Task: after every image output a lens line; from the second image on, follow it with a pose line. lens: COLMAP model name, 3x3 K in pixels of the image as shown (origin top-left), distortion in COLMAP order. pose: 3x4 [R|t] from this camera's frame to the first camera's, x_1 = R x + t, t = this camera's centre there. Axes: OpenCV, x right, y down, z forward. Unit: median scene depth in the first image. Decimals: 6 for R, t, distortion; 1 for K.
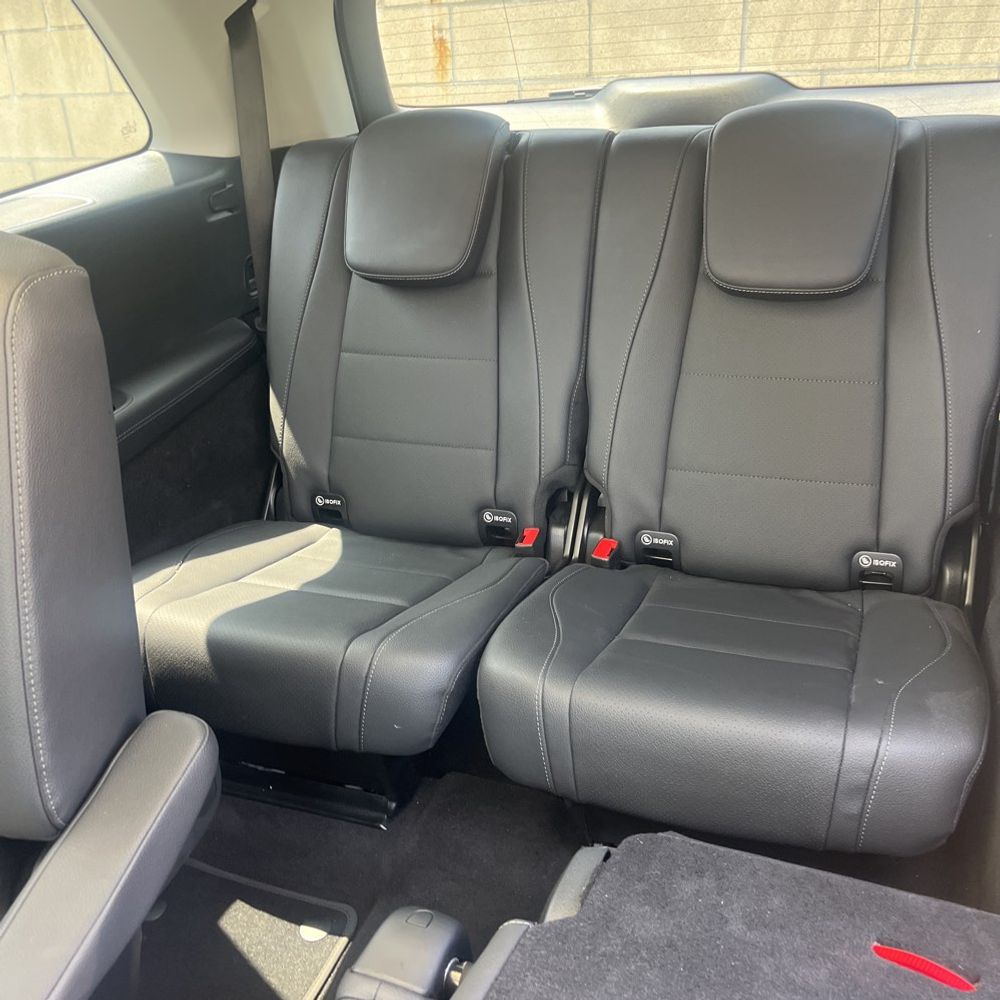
lens RADIAL K [[1032.6, 0, 502.9], [0, 1032.6, 503.9], [0, 0, 1]] dist [0.026876, 0.000000]
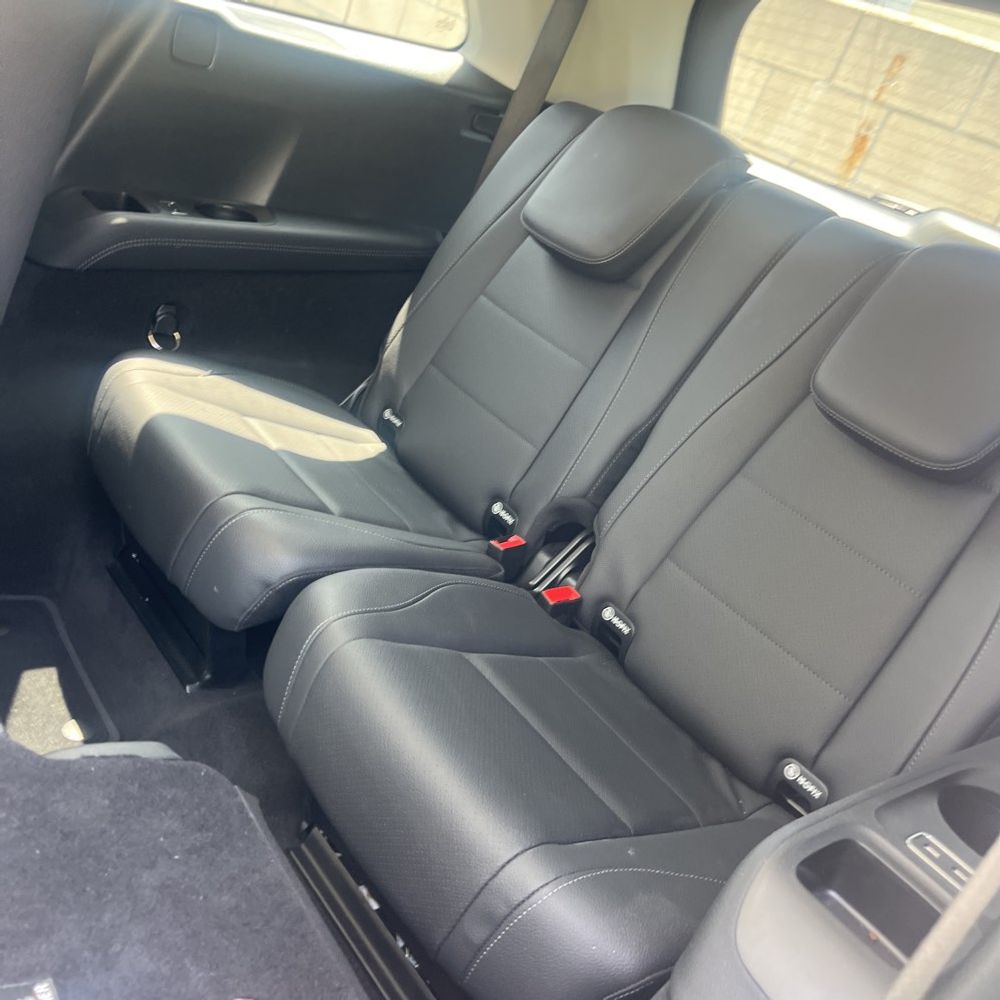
lens RADIAL K [[1032.6, 0, 502.1], [0, 1032.6, 495.1], [0, 0, 1]] dist [0.026876, 0.000000]
pose [[0.787199, 0.519506, -0.332312, 0.310891], [-0.545962, 0.837653, 0.016206, -0.015338], [0.286781, 0.168672, 0.943030, 0.122147]]
